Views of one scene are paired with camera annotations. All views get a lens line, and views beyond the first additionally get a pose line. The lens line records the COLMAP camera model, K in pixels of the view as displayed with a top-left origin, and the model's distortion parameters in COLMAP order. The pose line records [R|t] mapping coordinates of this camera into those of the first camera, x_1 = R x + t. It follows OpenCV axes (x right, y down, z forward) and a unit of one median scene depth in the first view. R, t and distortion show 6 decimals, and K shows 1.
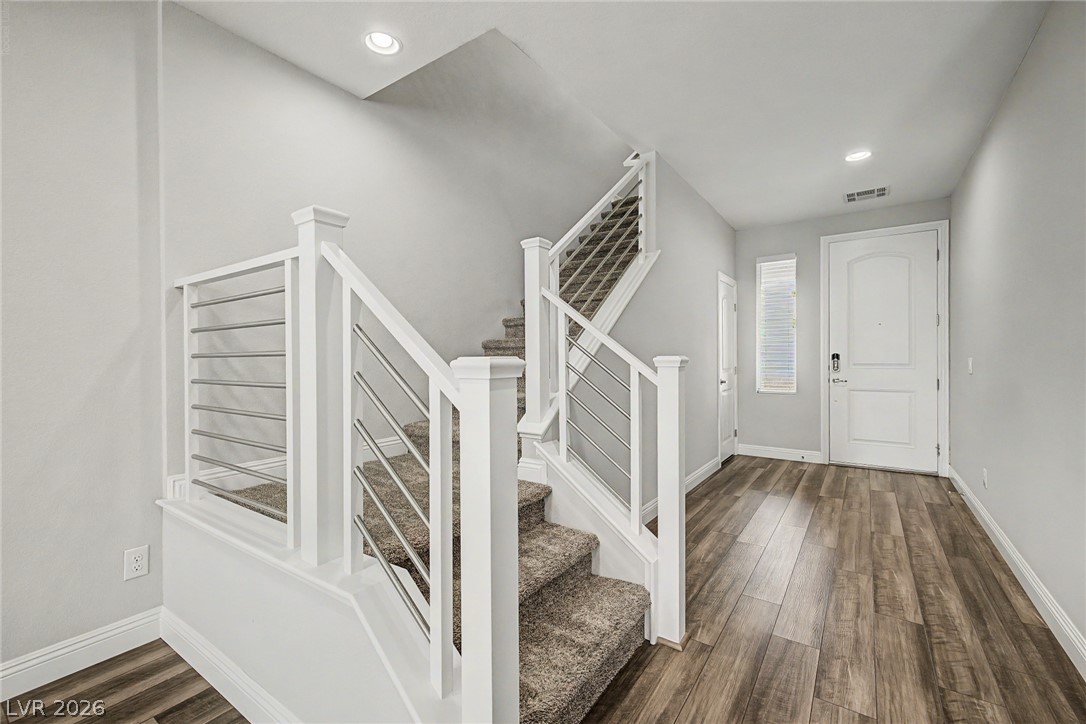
lens RADIAL K [[464.4, 0, 539.1], [0, 464.4, 354.6], [0, 0, 1]] dist [0.003725, 0.000506]
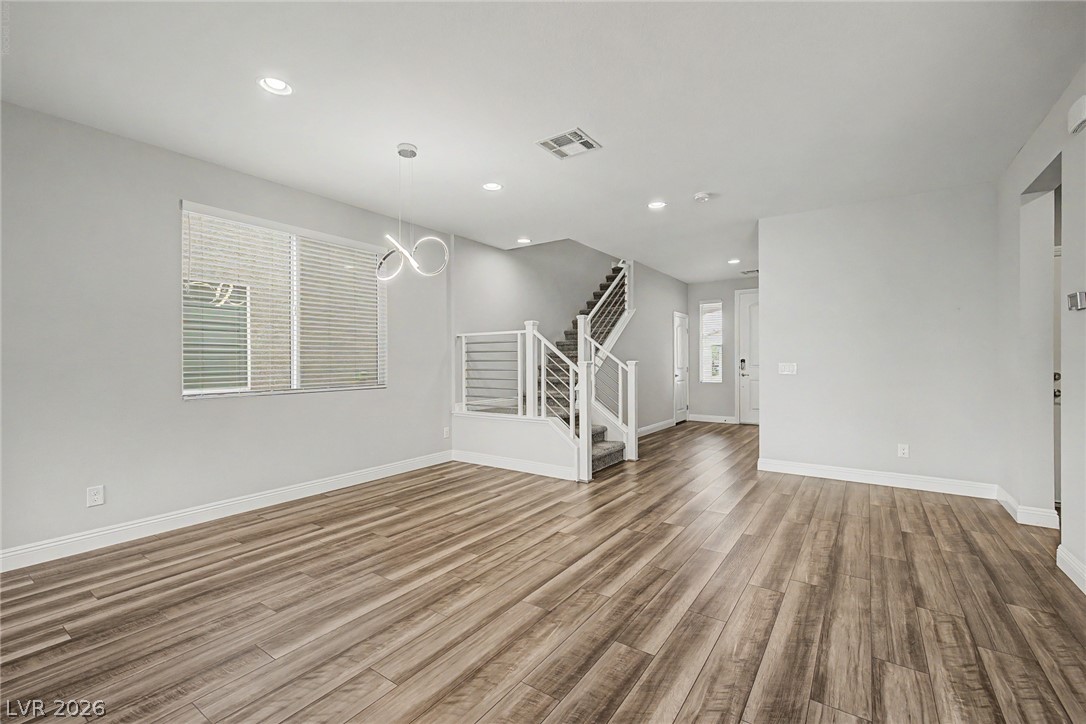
lens RADIAL K [[474.3, 0, 543.0], [0, 474.3, 362.0], [0, 0, 1]] dist [0.001159, 0.000051]
pose [[0.999952, -0.001747, 0.009595, -0.227502], [0.001692, 0.999982, 0.005747, -0.005777], [-0.009605, -0.005730, 0.999937, -1.480656]]
